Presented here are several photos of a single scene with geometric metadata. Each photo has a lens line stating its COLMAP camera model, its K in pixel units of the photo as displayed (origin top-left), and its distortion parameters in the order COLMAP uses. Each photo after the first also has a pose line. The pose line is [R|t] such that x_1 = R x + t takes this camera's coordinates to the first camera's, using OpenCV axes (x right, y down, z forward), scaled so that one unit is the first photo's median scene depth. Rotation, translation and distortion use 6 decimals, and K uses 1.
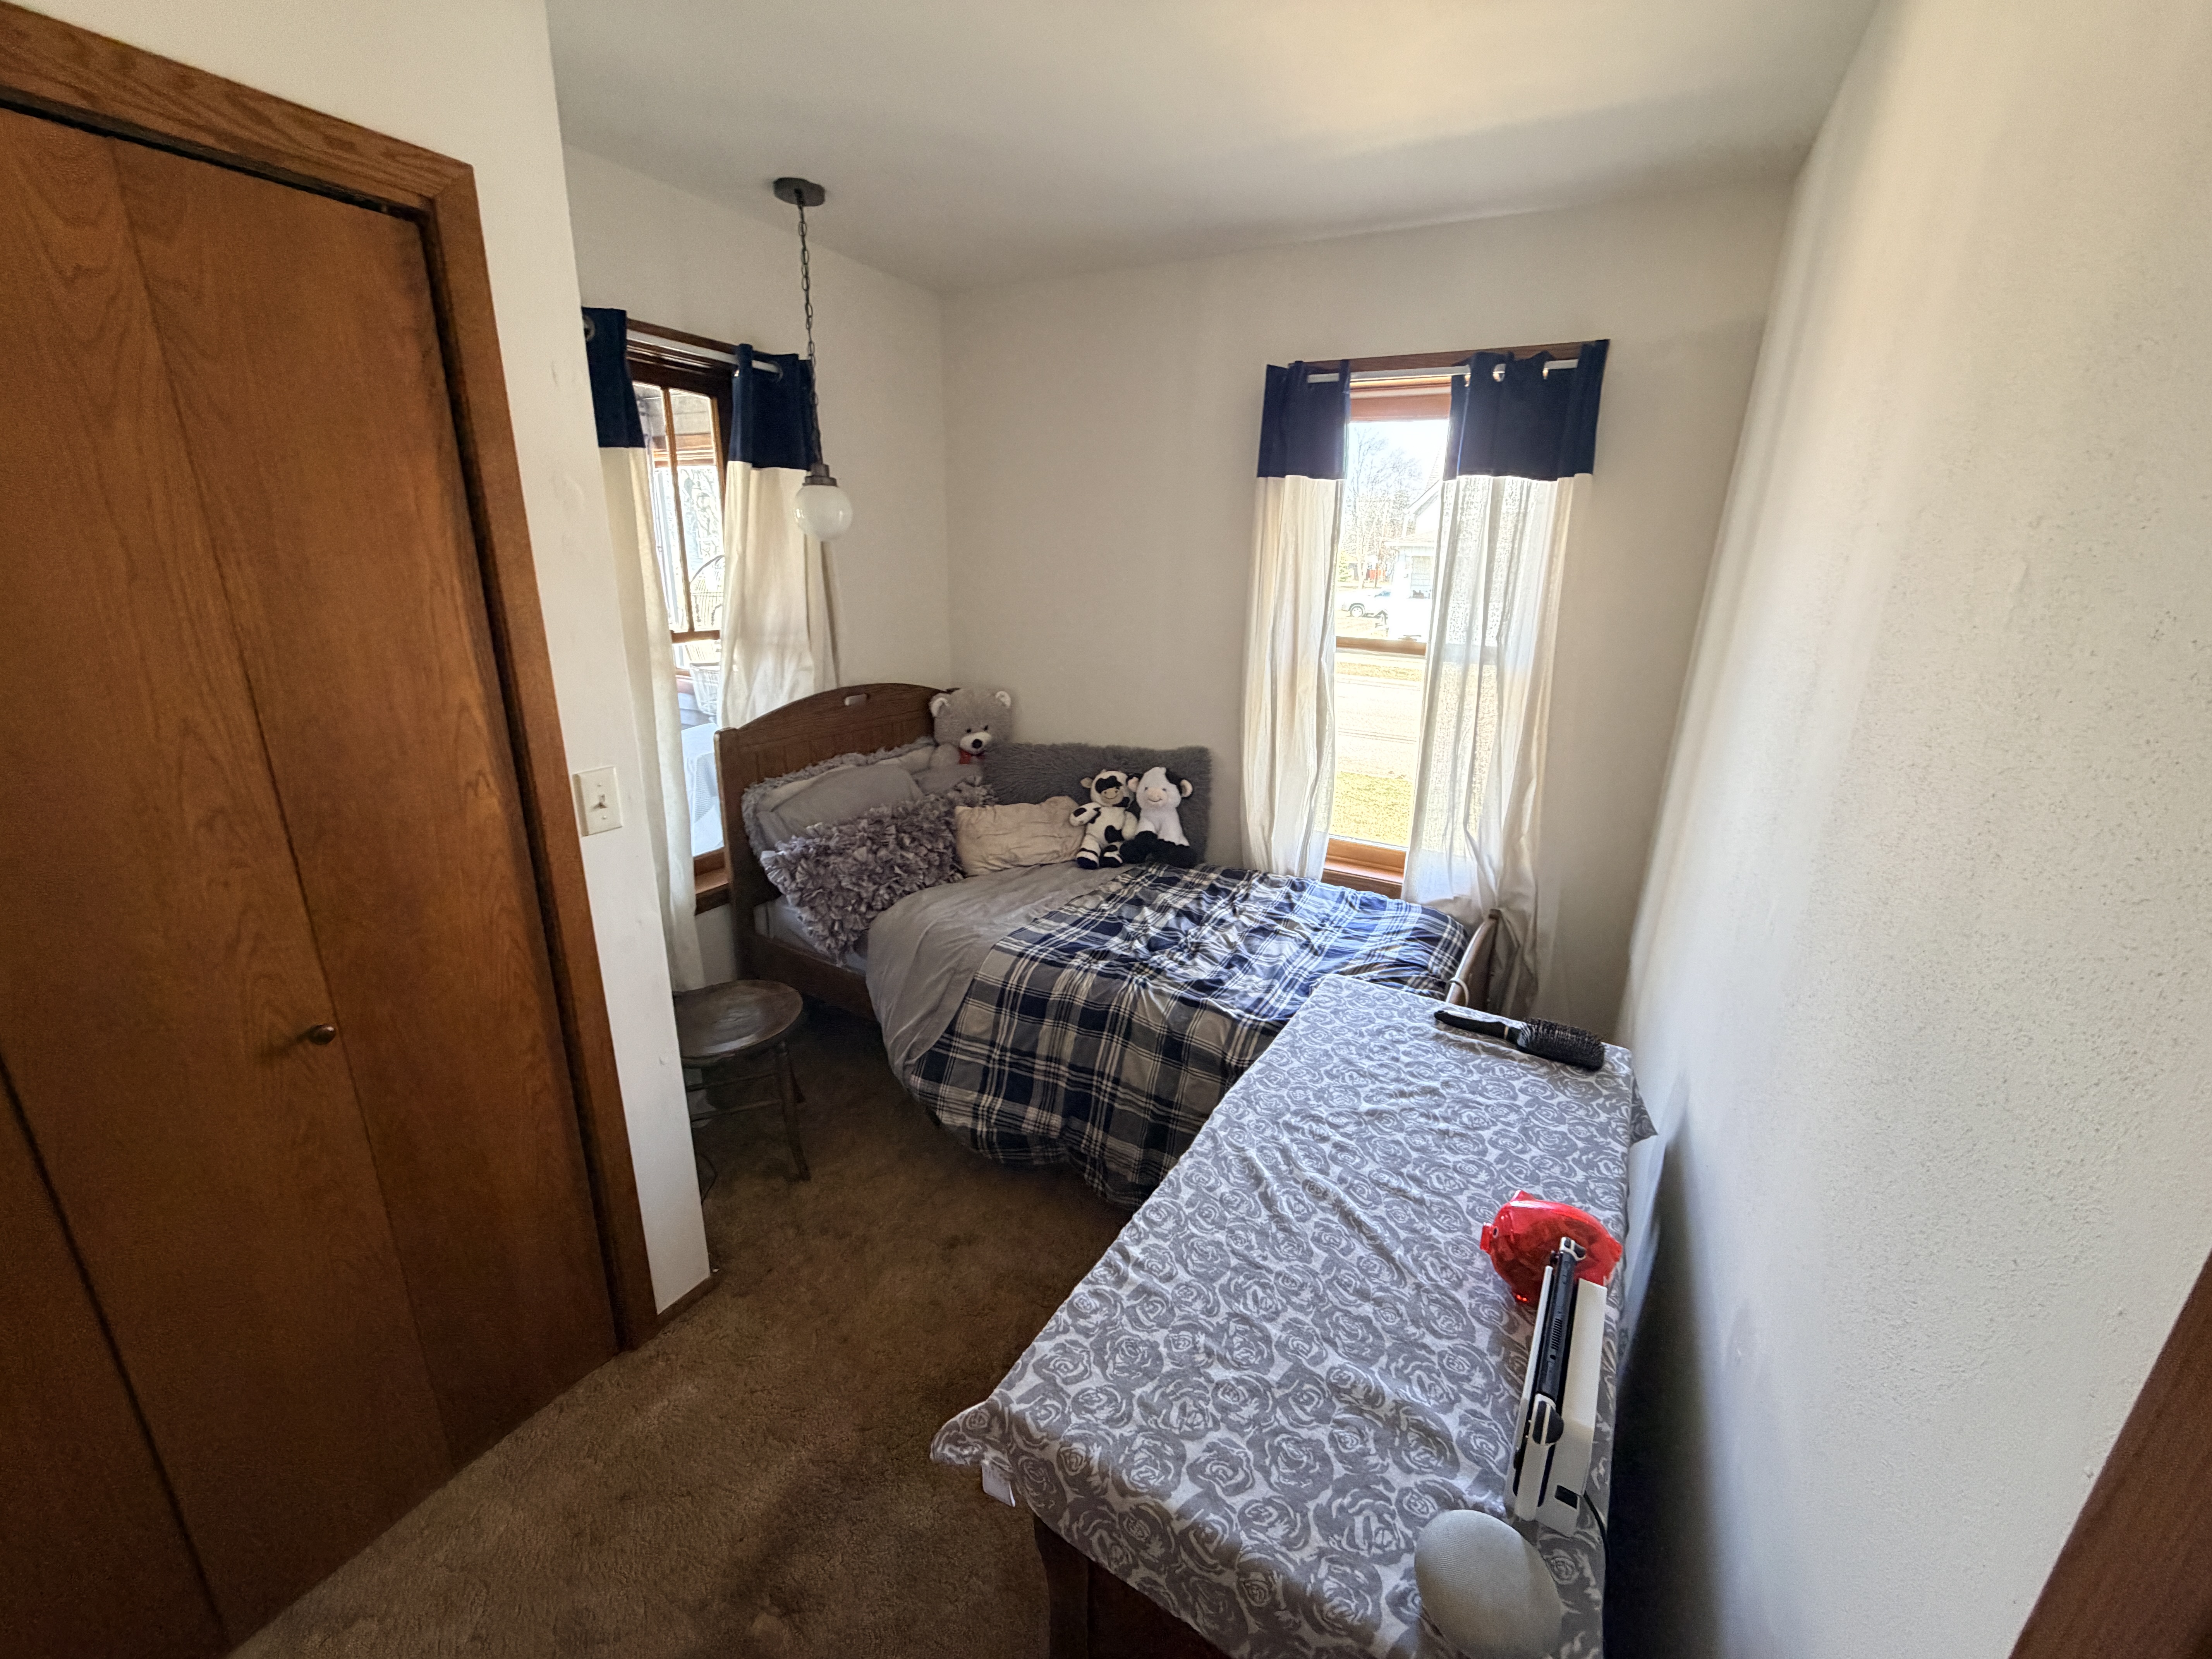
lens RADIAL K [[884.0, 0, 1102.4], [0, 884.0, 828.7], [0, 0, 1]] dist [0.002775, -0.000772]
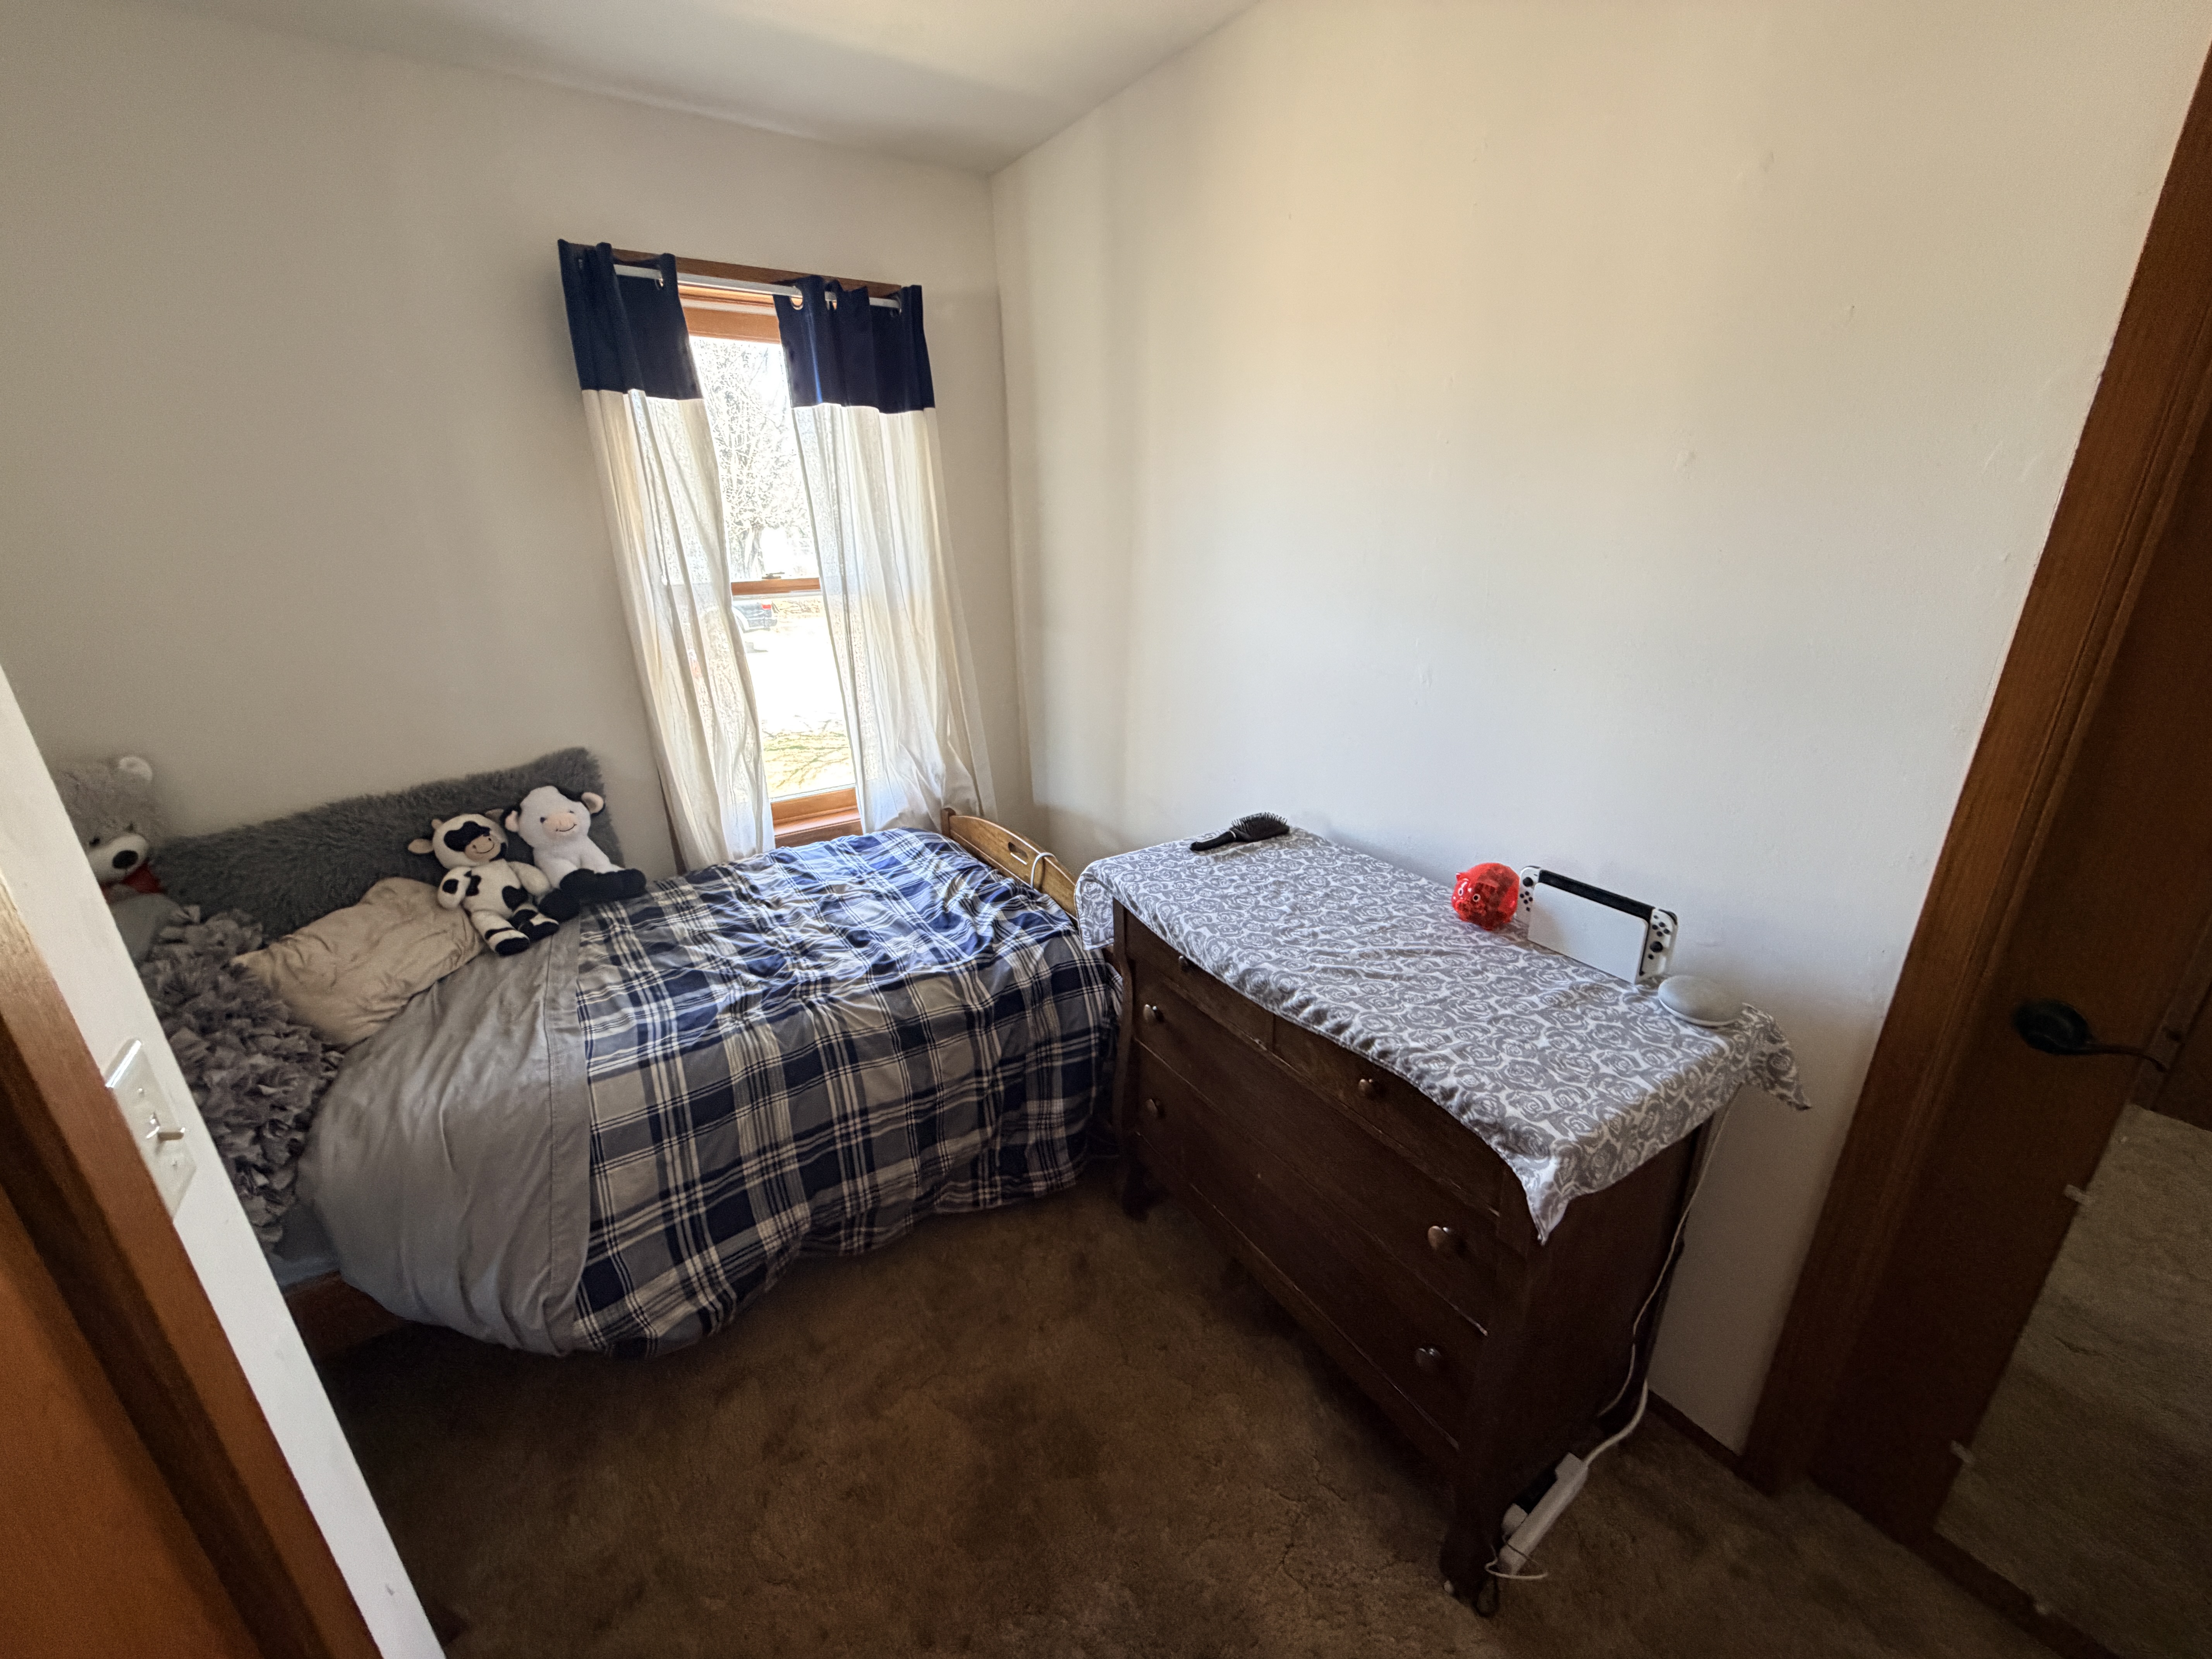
lens RADIAL K [[884.0, 0, 1102.3], [0, 884.0, 826.2], [0, 0, 1]] dist [0.002775, -0.000772]
pose [[0.448232, -0.334741, 0.828877, -0.421832], [0.293176, 0.931003, 0.217444, -0.076053], [-0.844474, 0.145542, 0.515443, 0.275655]]
